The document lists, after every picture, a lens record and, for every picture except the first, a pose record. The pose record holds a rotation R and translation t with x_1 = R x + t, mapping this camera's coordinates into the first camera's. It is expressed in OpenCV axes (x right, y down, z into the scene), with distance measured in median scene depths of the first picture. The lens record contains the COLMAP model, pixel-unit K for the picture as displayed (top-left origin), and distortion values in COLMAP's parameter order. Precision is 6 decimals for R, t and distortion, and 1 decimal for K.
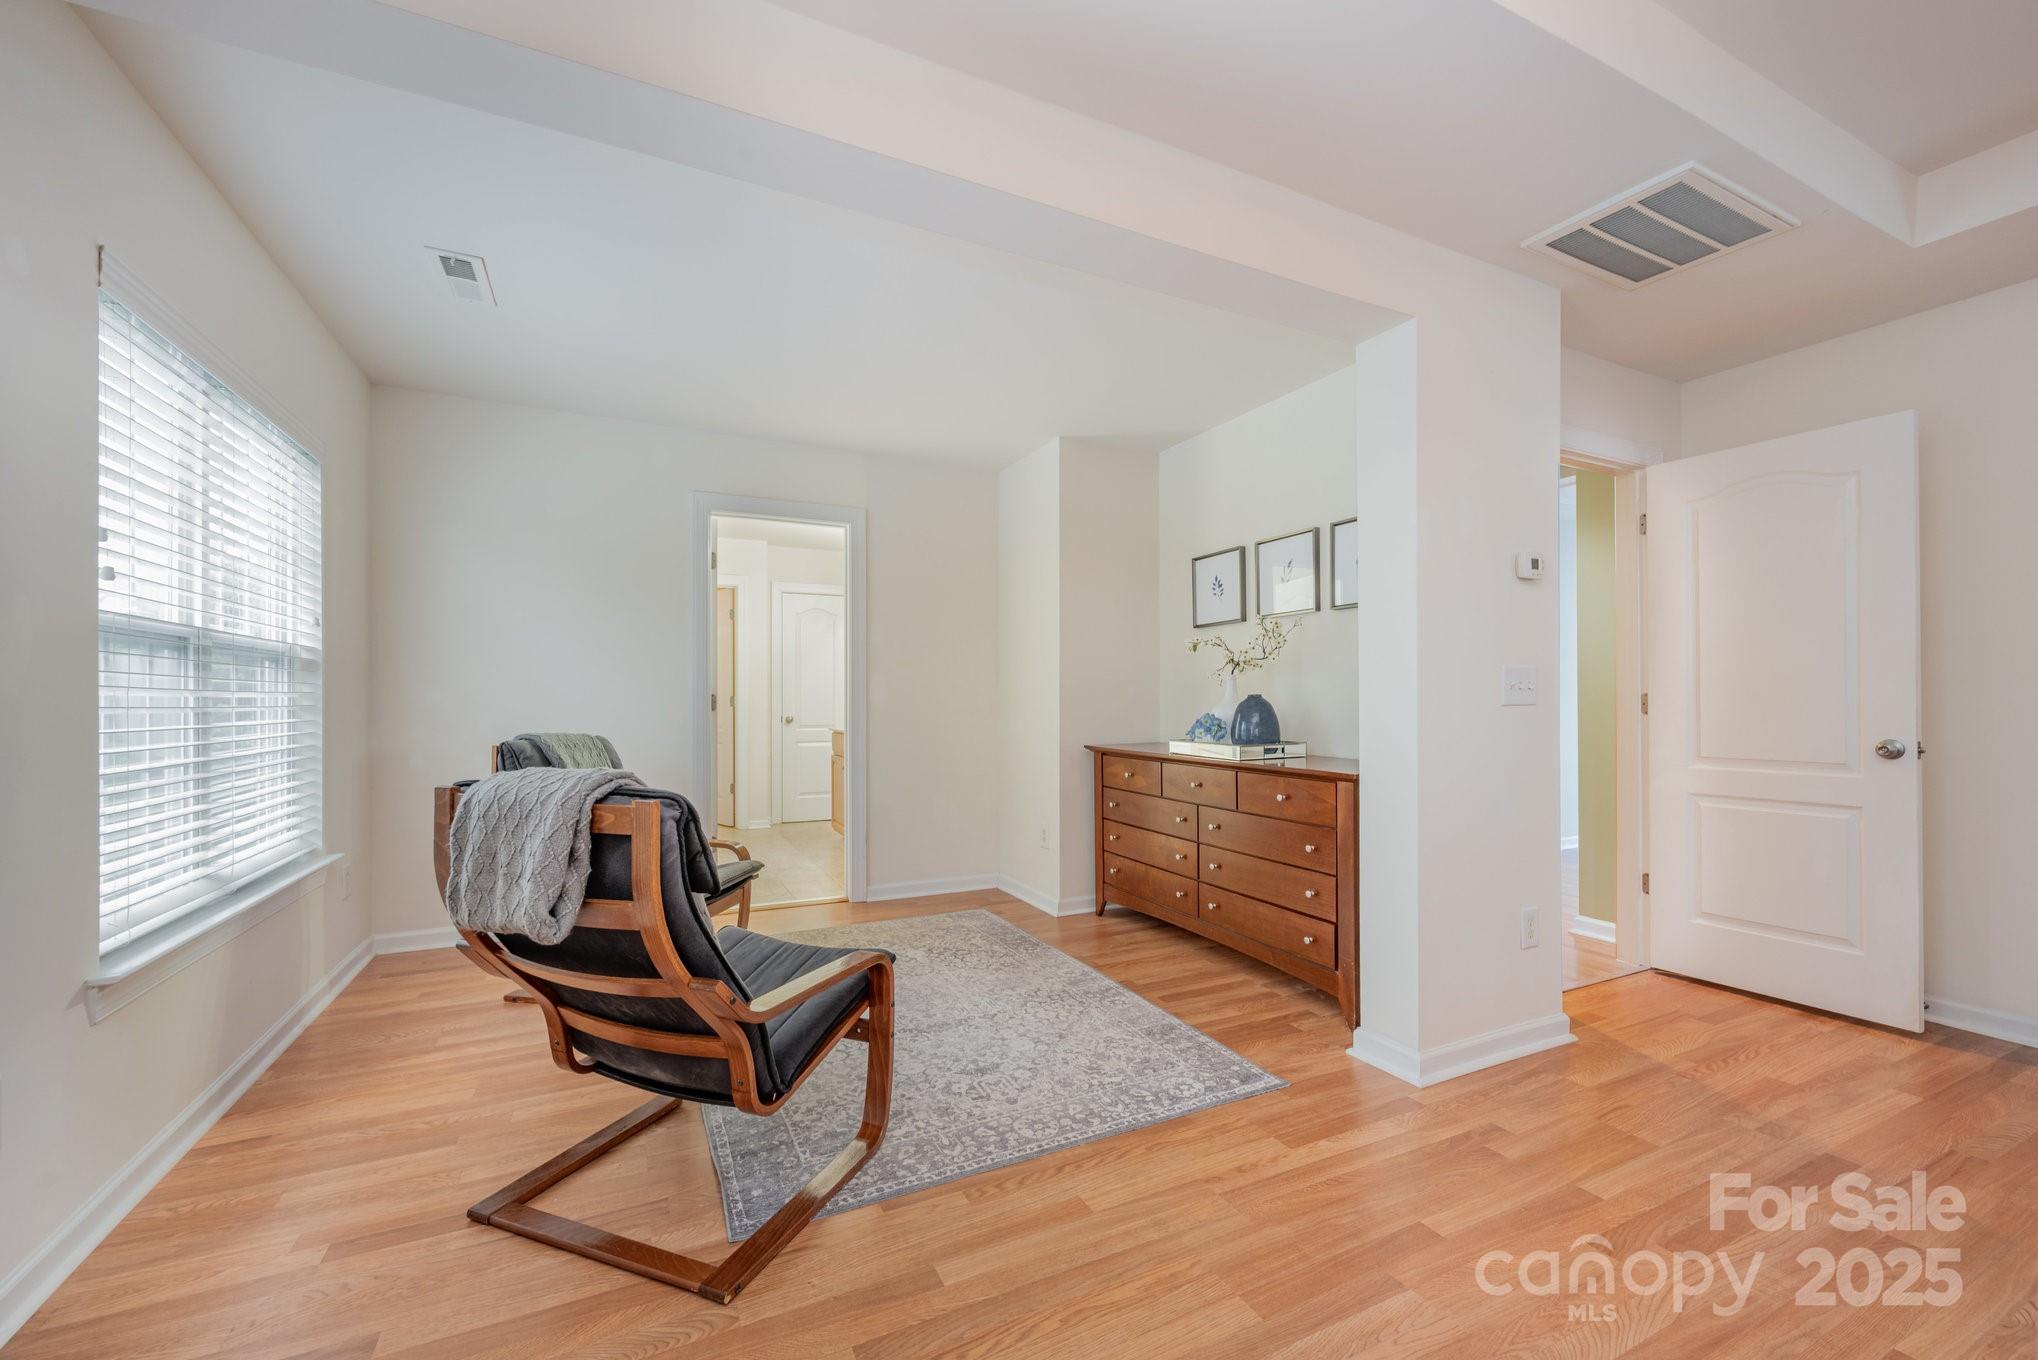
lens RADIAL K [[808.9, 0, 1026.4], [0, 808.9, 698.5], [0, 0, 1]] dist [0.000949, 0.000191]
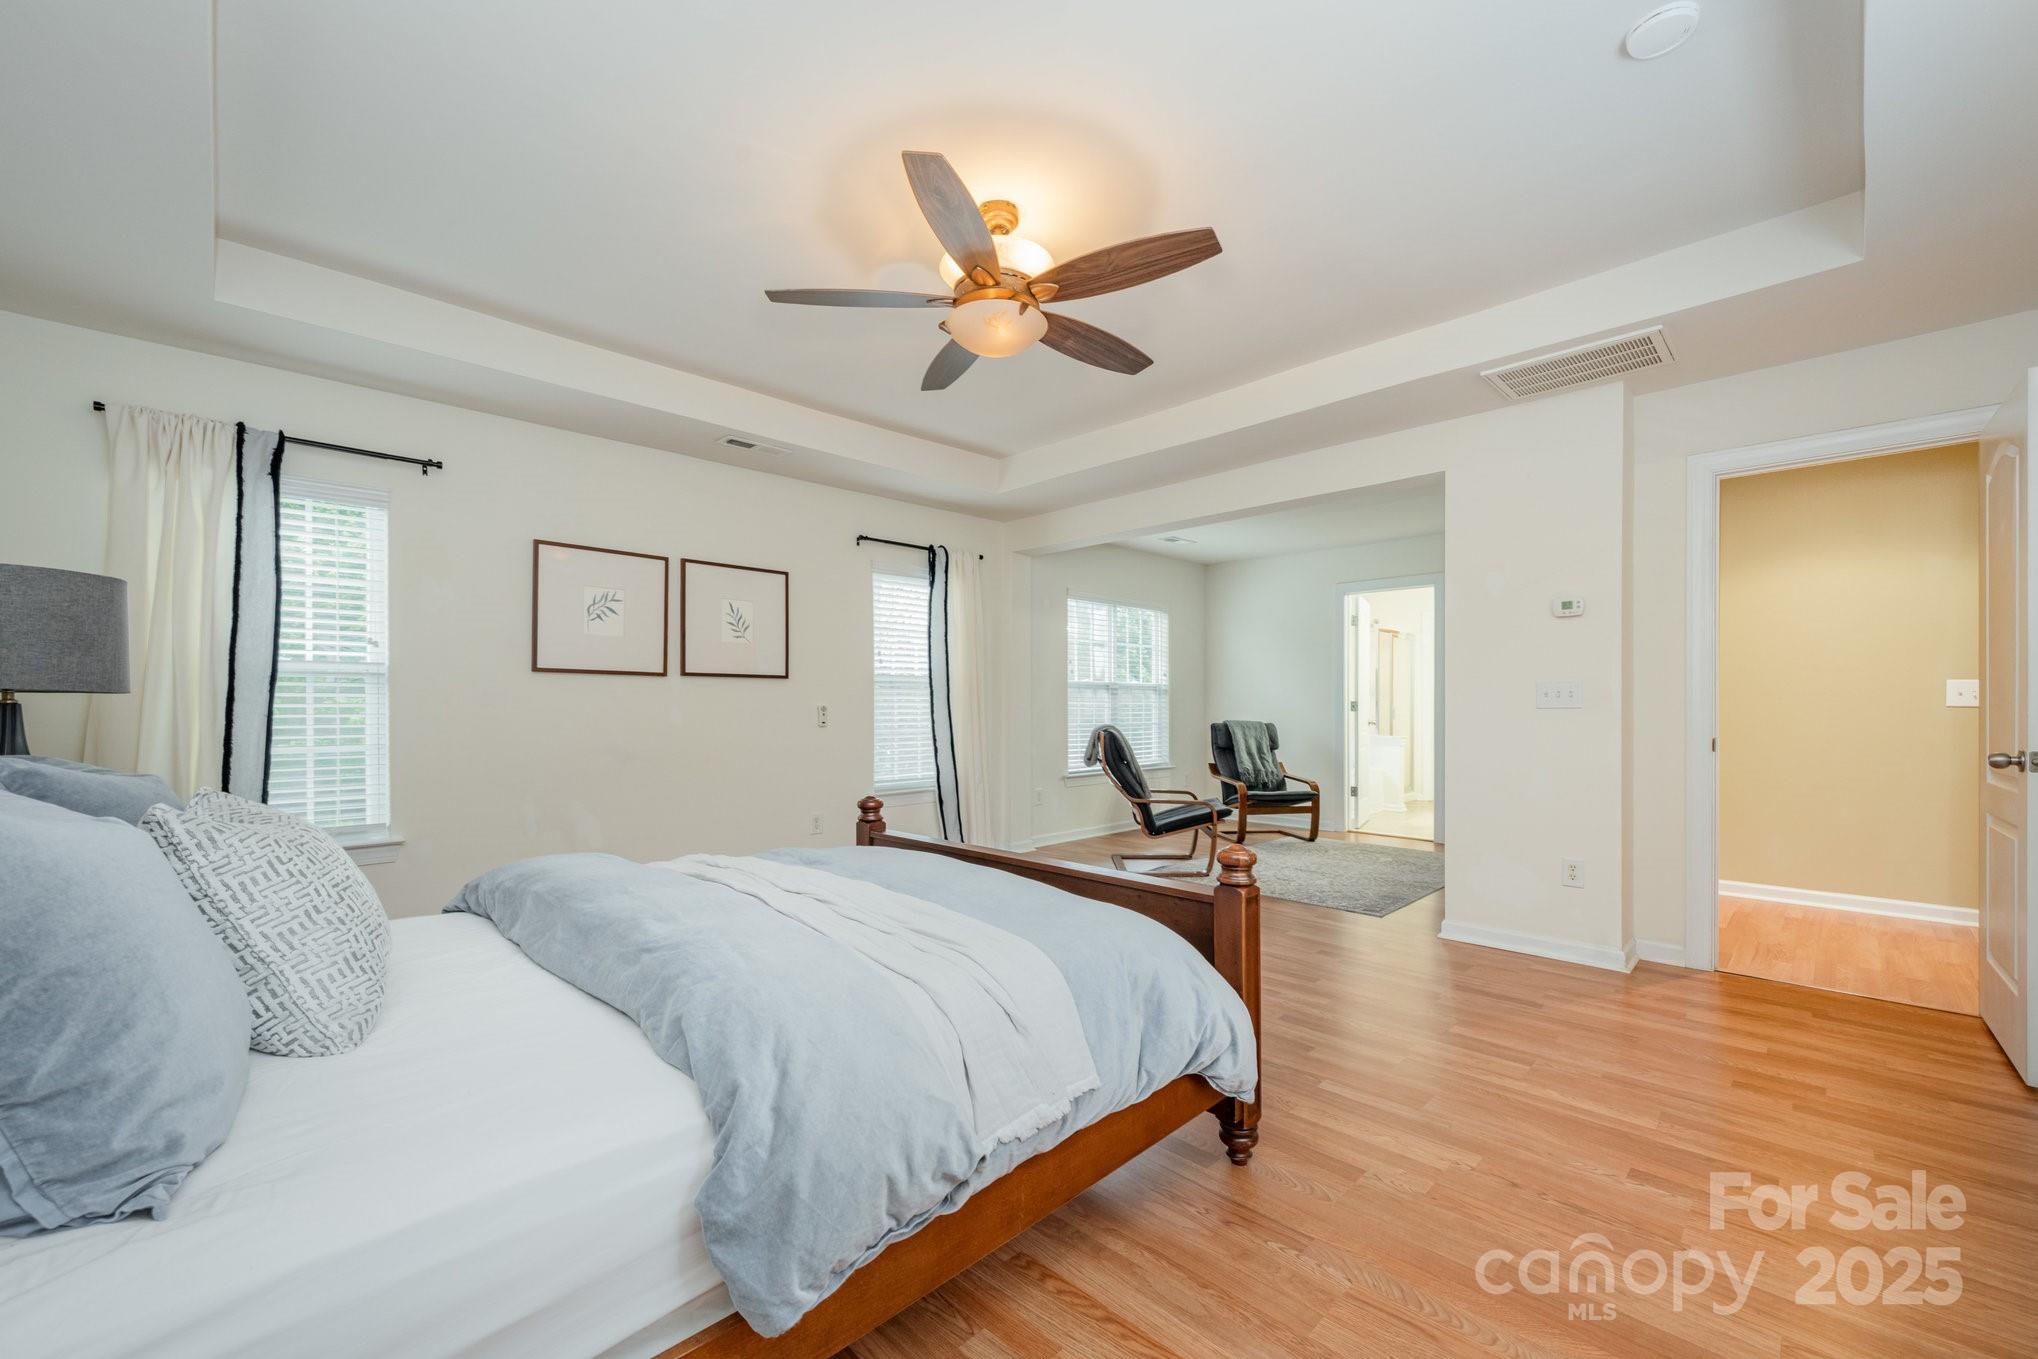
lens RADIAL K [[808.9, 0, 1026.4], [0, 808.9, 698.0], [0, 0, 1]] dist [0.000949, 0.000191]
pose [[0.329739, -0.007223, -0.944044, 1.852418], [0.004323, 0.999972, -0.006141, -0.006885], [0.944062, -0.002056, 0.329761, -0.367435]]
